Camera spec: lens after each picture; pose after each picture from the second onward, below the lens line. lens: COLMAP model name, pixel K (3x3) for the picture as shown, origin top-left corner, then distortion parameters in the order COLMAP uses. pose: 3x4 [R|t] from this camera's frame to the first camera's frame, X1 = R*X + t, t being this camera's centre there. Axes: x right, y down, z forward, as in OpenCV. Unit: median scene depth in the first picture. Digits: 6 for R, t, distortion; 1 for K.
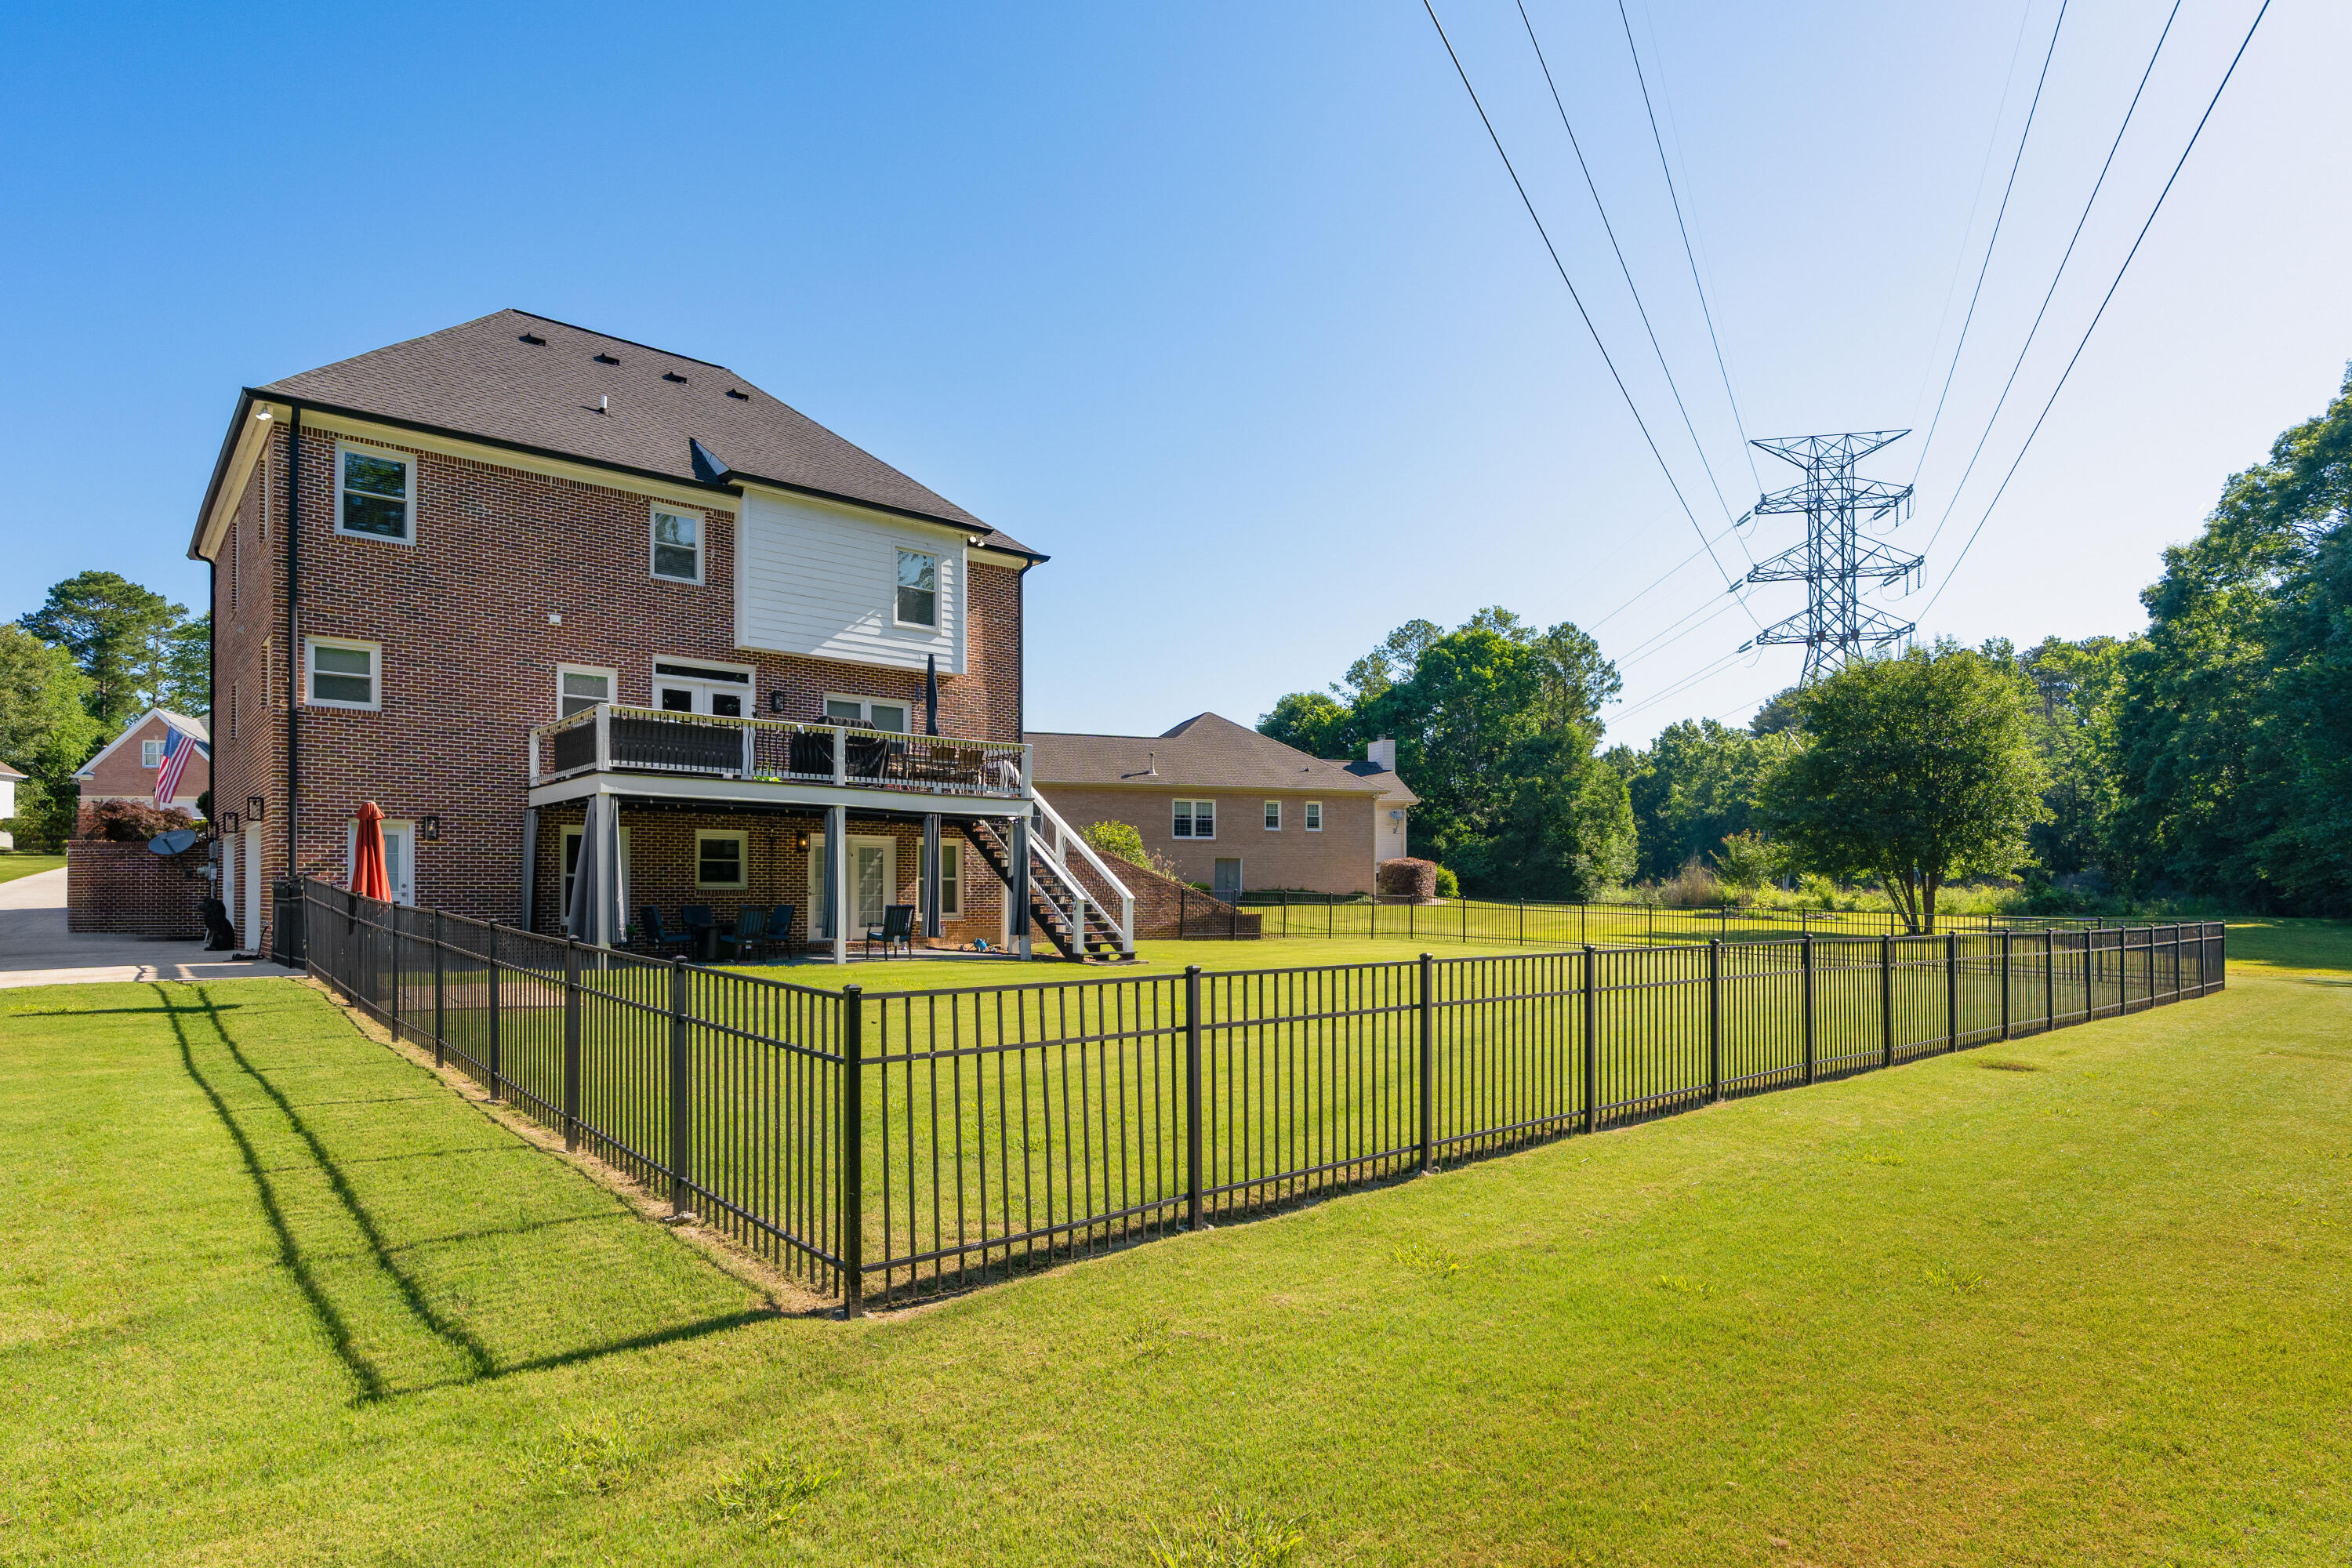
lens RADIAL K [[1261.1, 0, 1157.8], [0, 1261.1, 881.0], [0, 0, 1]] dist [-0.006748, -0.001743]
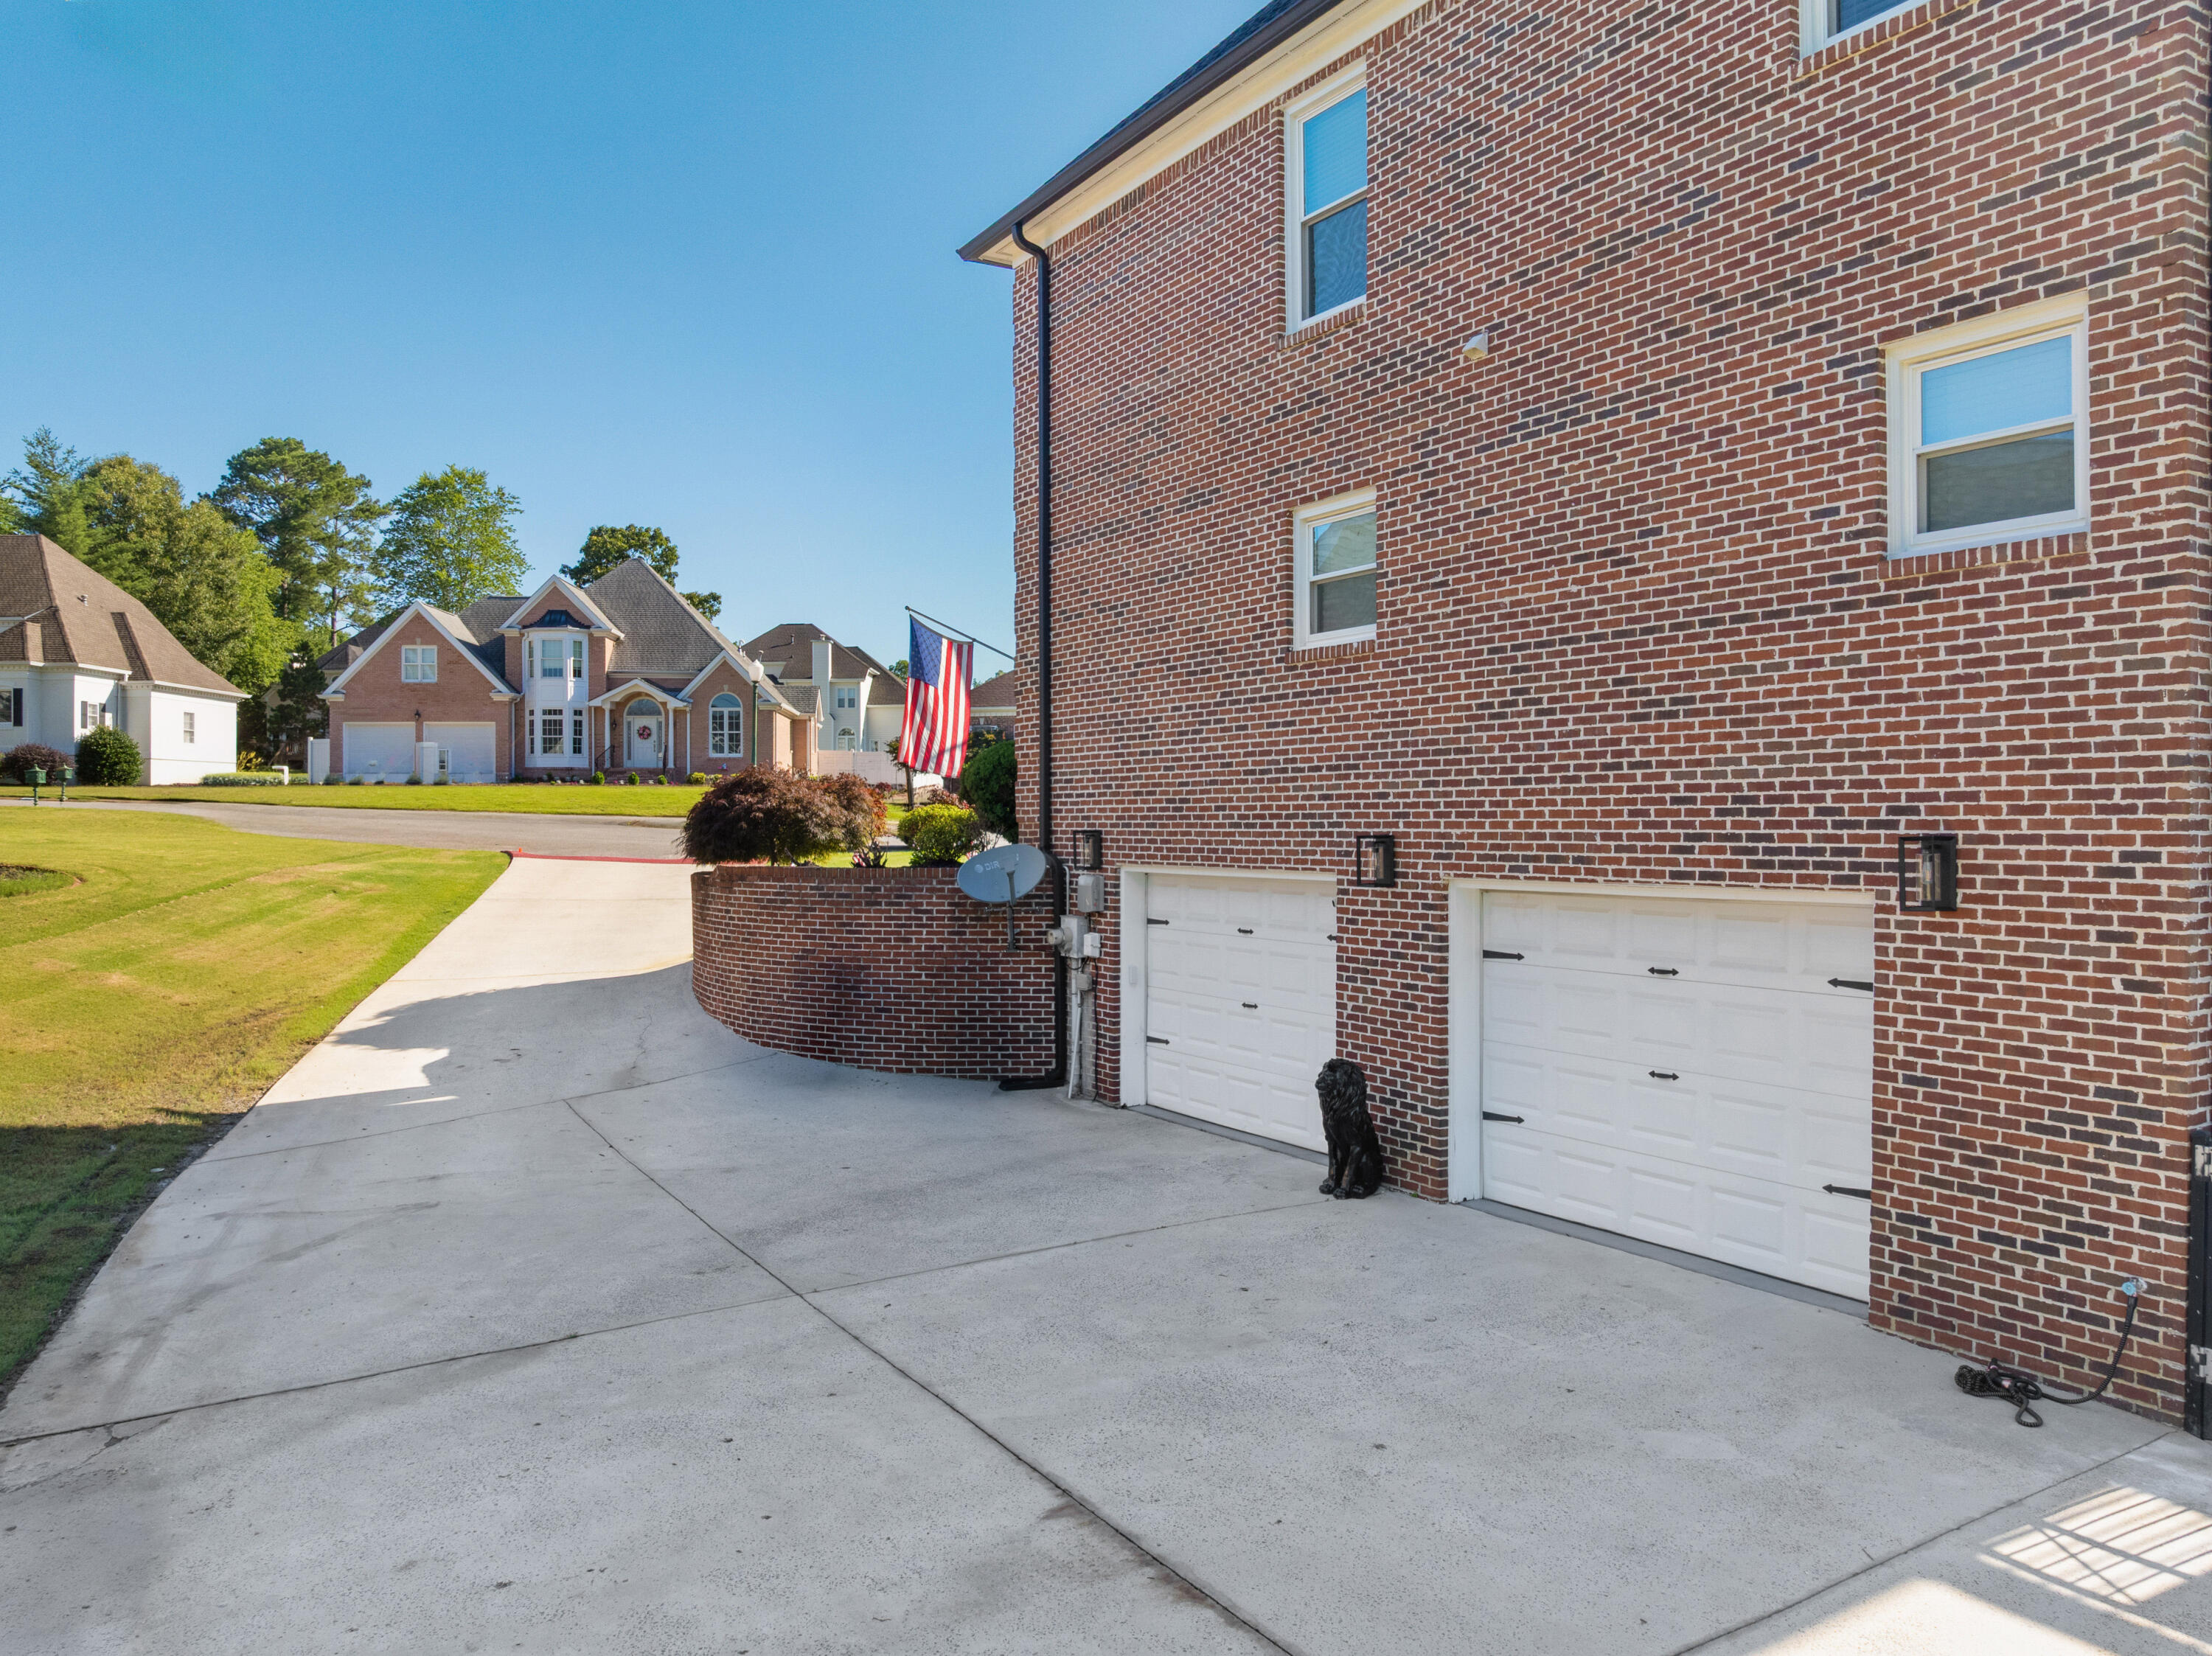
lens RADIAL K [[1575.5, 0, 1106.0], [0, 1575.5, 828.0], [0, 0, 1]] dist [-0.043815, -0.001543]
pose [[0.984921, 0.003151, -0.172979, -0.517928], [0.000033, 0.999831, 0.018405, -0.046814], [0.173007, -0.018134, 0.984754, 0.356728]]
